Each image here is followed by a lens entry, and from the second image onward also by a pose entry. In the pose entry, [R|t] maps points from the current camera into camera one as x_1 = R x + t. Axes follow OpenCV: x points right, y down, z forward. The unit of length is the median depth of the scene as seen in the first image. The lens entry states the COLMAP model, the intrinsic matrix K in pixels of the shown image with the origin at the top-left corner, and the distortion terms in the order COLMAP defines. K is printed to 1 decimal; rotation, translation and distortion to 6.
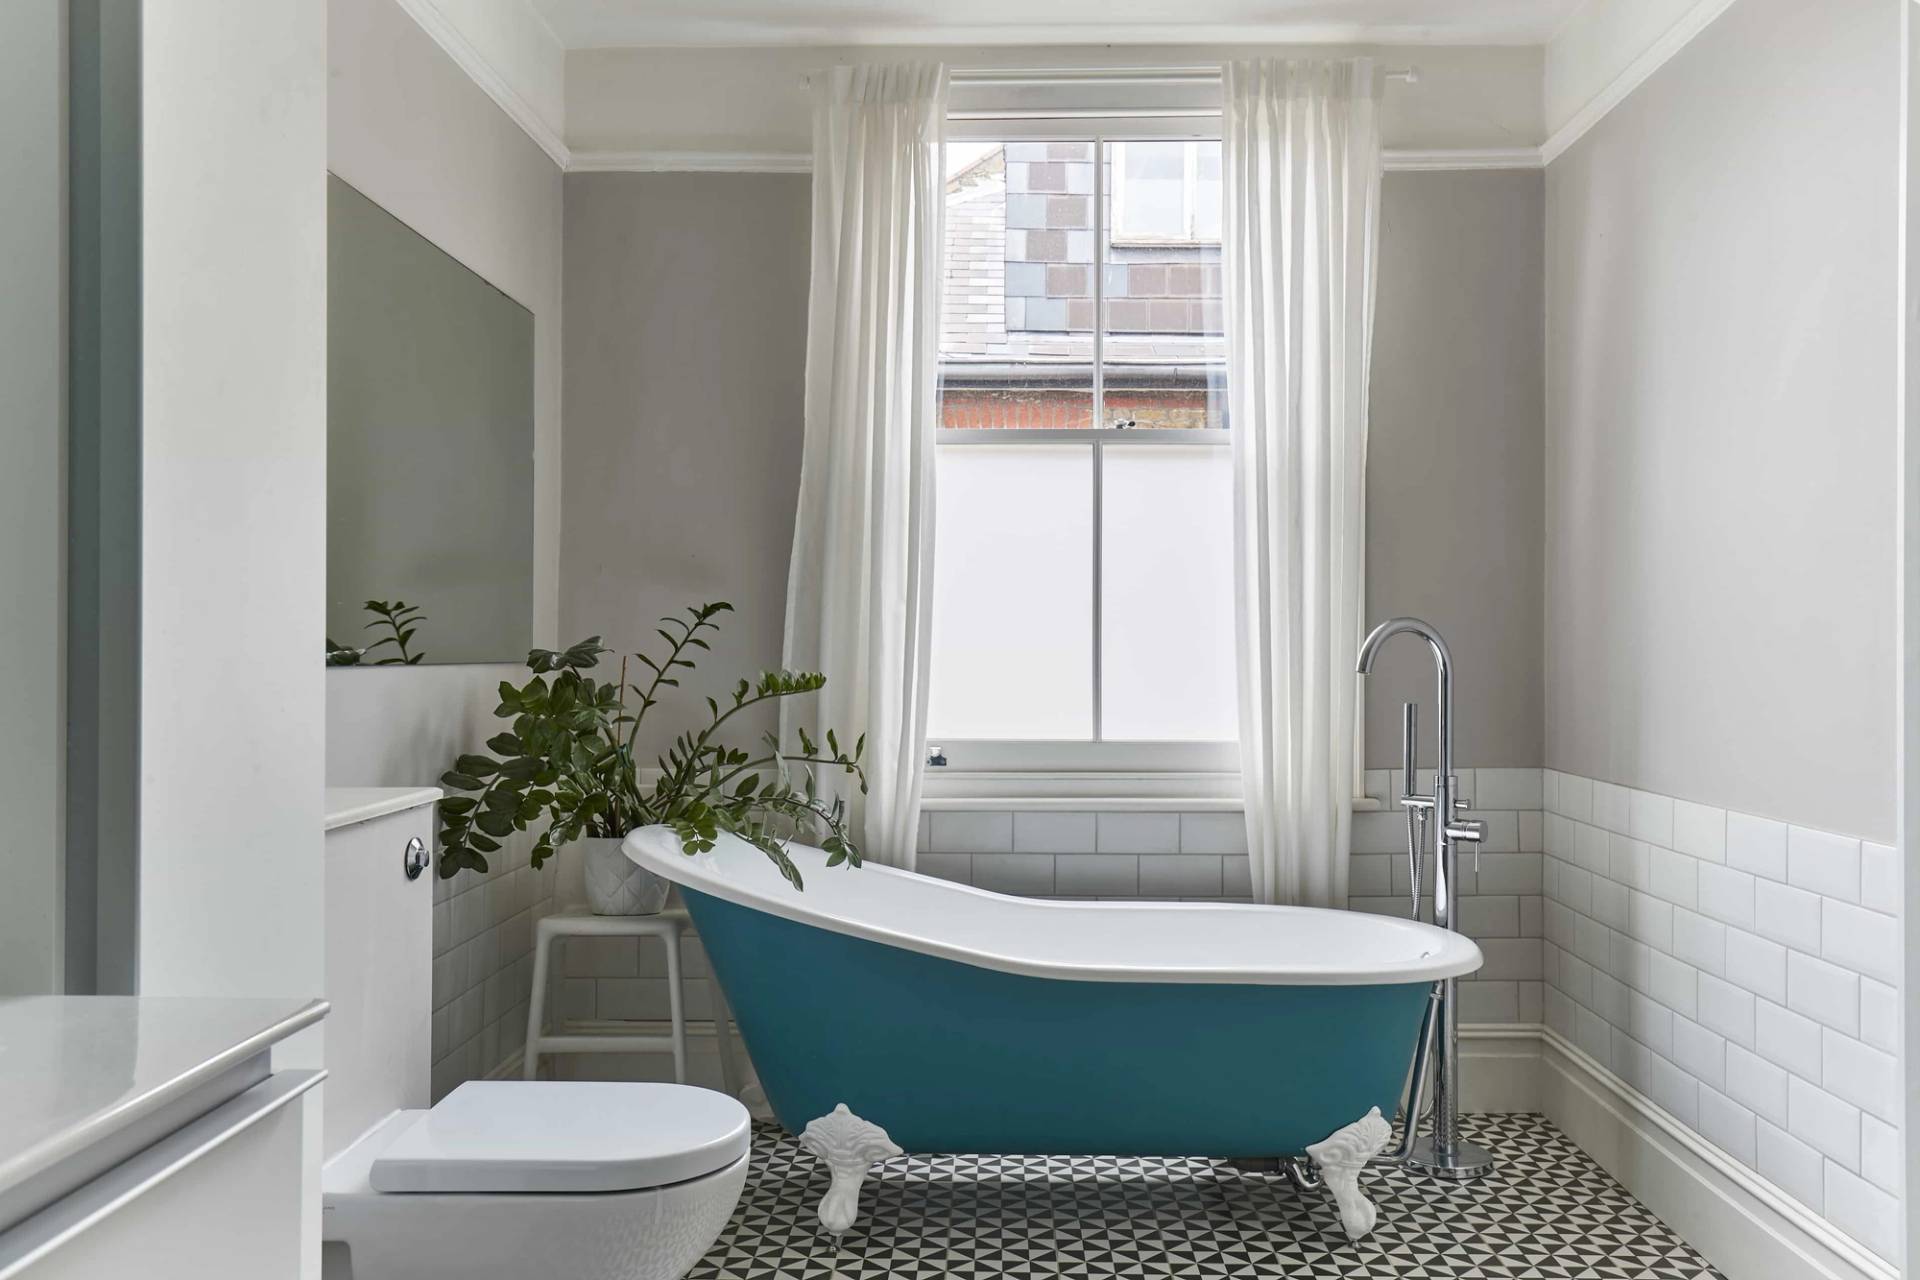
lens RADIAL K [[1459.3, 0, 960.0], [0, 1459.3, 640.0], [0, 0, 1]] dist [0.001850, 0.084831]
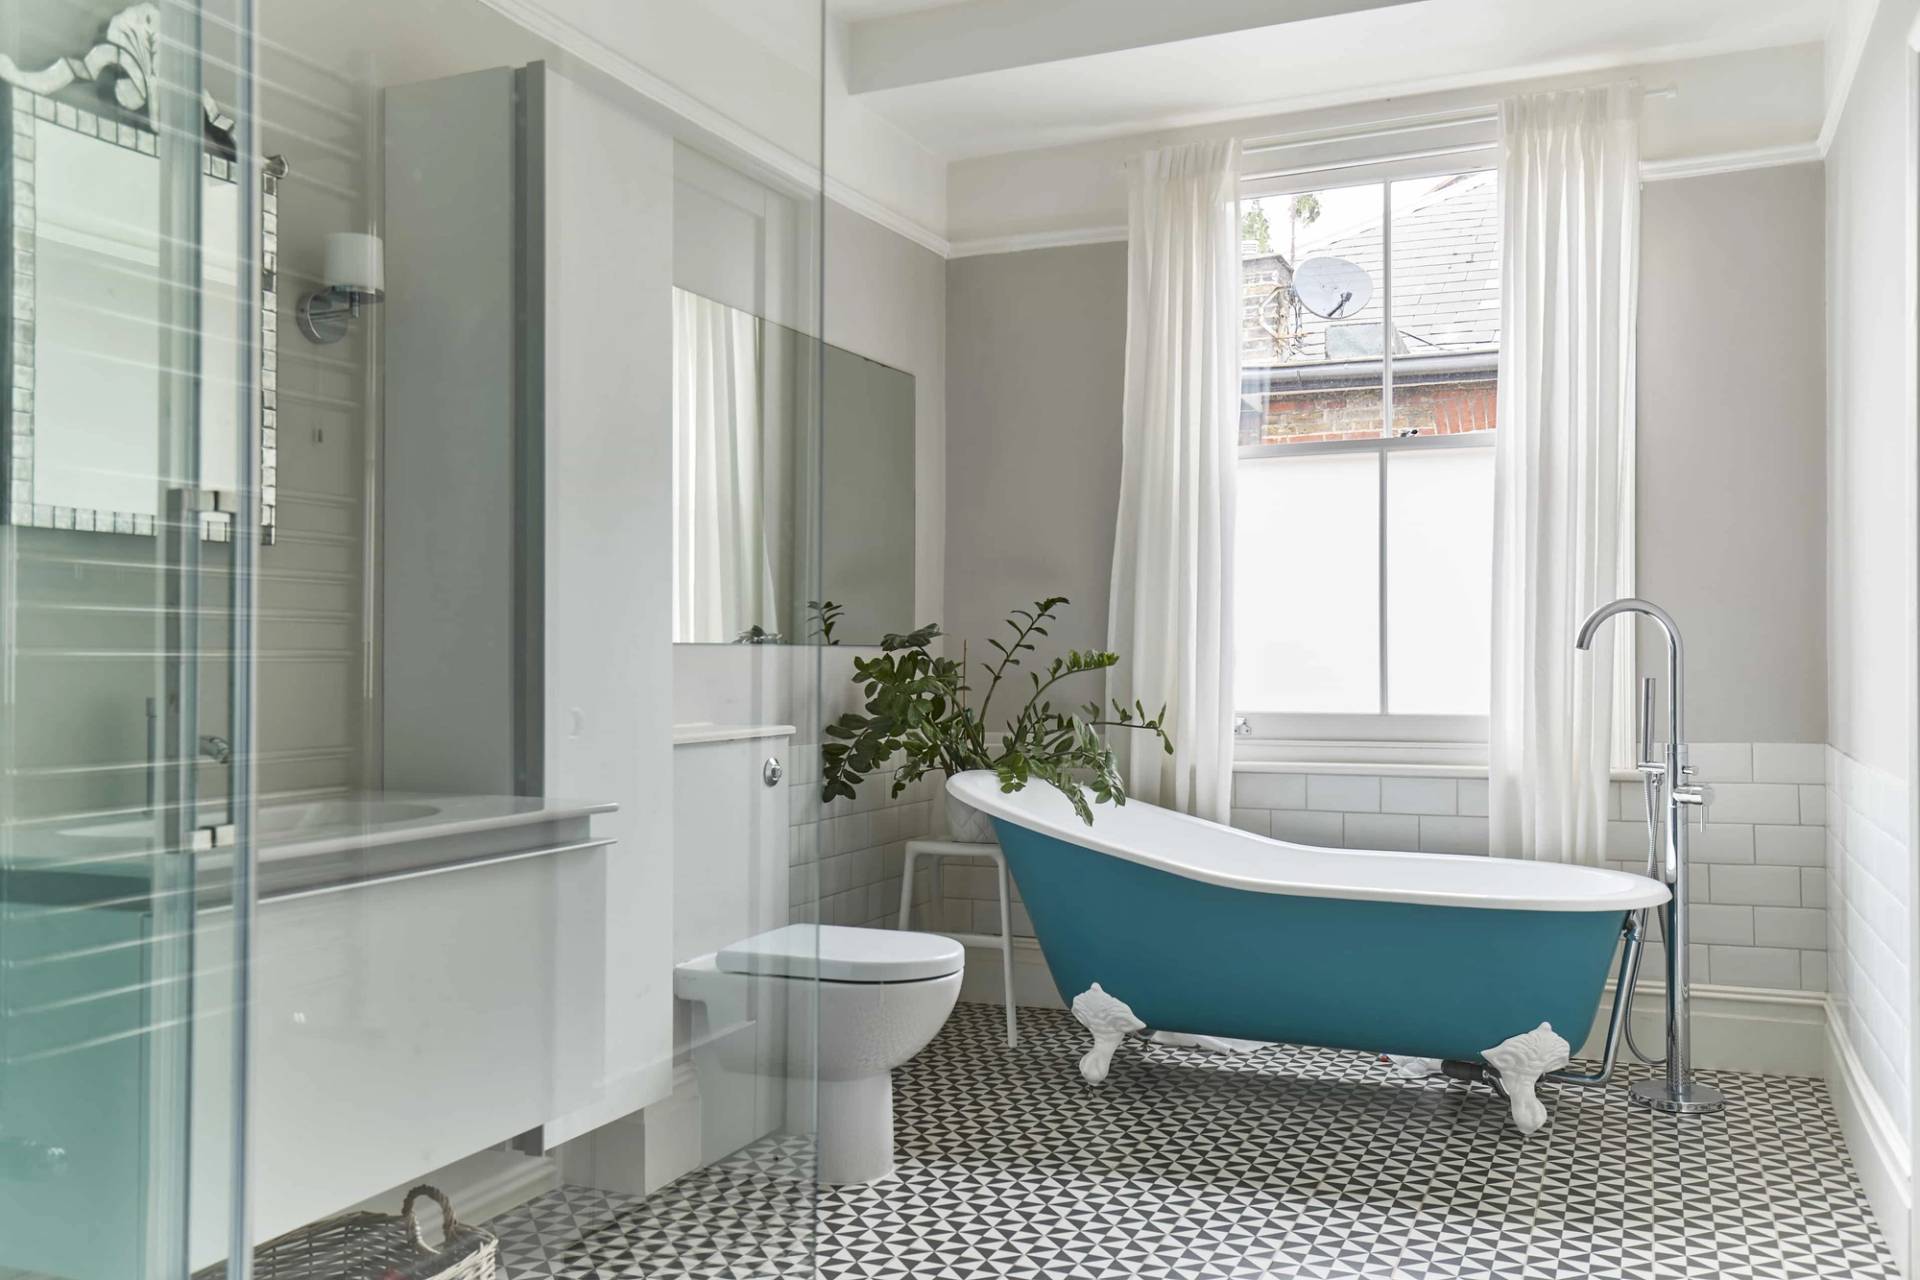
lens RADIAL K [[1459.3, 0, 960.0], [0, 1459.3, 640.0], [0, 0, 1]] dist [0.001850, 0.084831]
pose [[0.935367, -0.007411, -0.353602, 0.214163], [0.007399, 0.999972, -0.001385, 0.012386], [0.353602, -0.001321, 0.935395, -0.200156]]
